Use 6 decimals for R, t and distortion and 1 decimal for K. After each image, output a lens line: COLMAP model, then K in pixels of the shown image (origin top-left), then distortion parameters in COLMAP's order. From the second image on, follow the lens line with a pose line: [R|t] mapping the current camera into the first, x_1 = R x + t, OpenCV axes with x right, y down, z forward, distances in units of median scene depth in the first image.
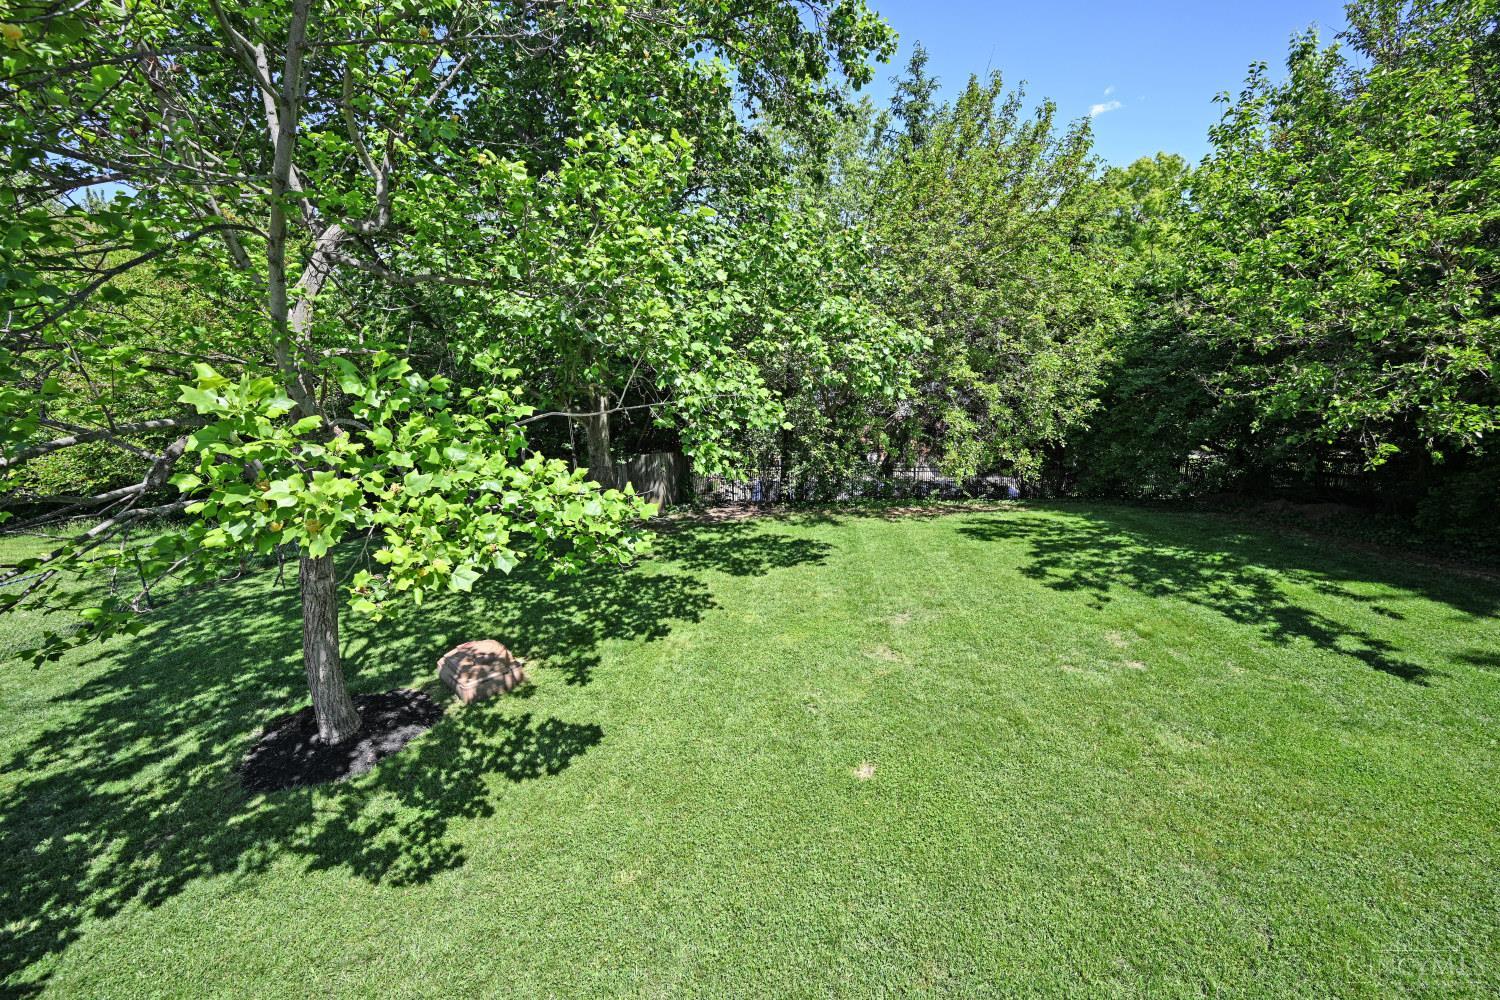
lens RADIAL K [[594.8, 0, 743.3], [0, 594.8, 497.3], [0, 0, 1]] dist [0.000535, 0.000635]
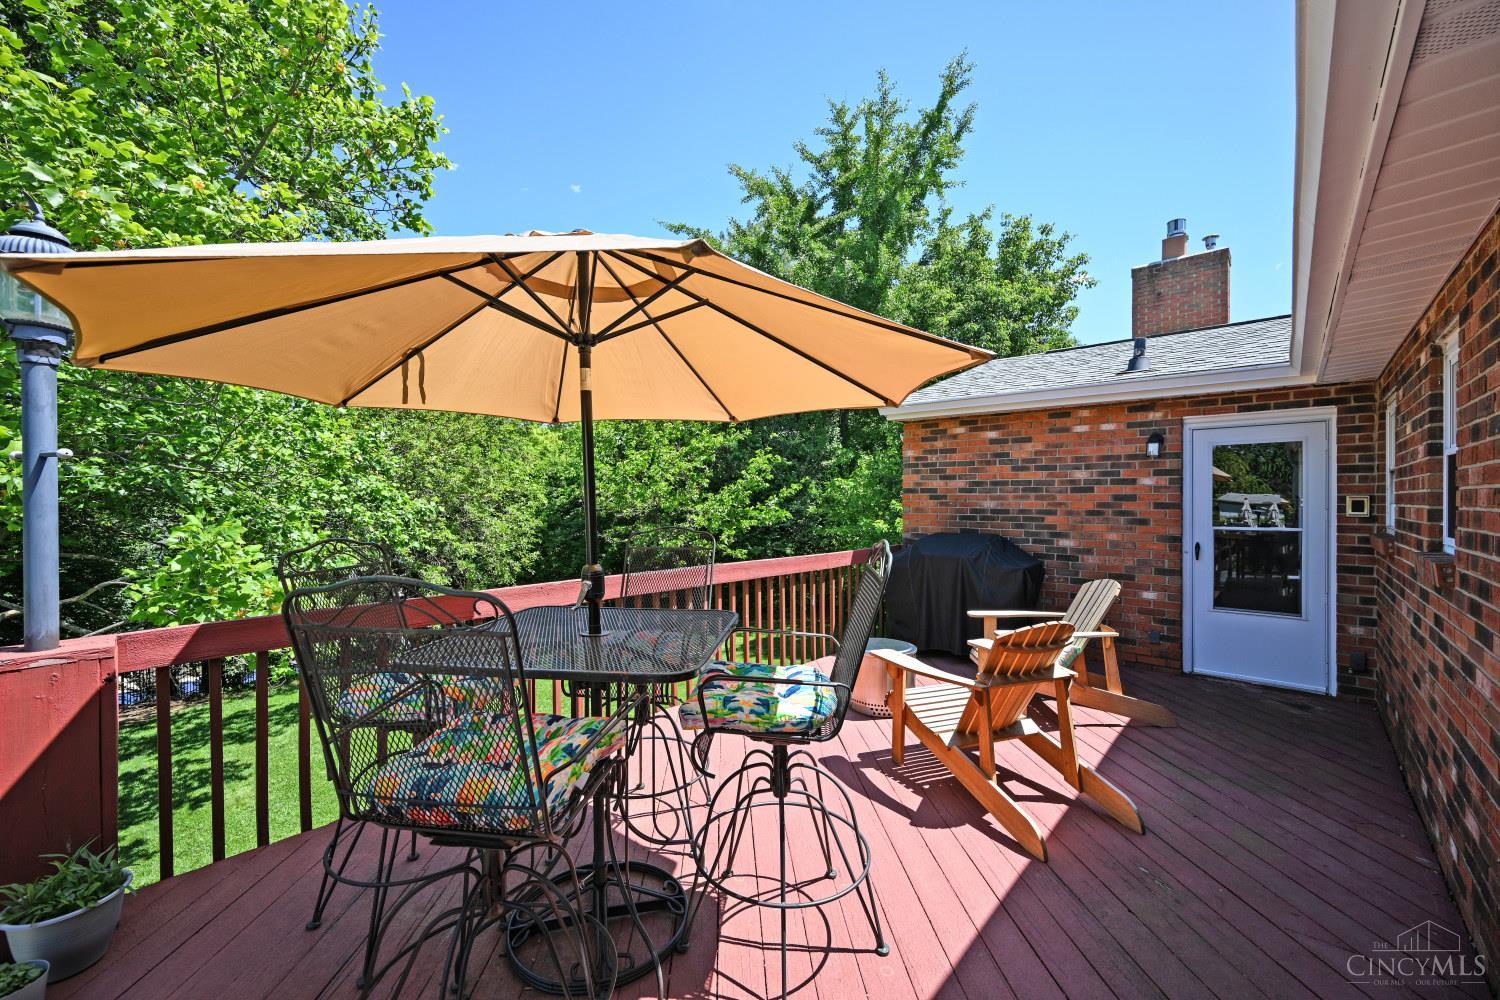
lens RADIAL K [[594.8, 0, 764.7], [0, 594.8, 505.1], [0, 0, 1]] dist [0.000535, 0.000635]
pose [[0.566547, 0.019912, 0.823789, -0.390605], [0.202971, 0.965535, -0.162928, 0.099852], [-0.798641, 0.259511, 0.542979, -0.336768]]
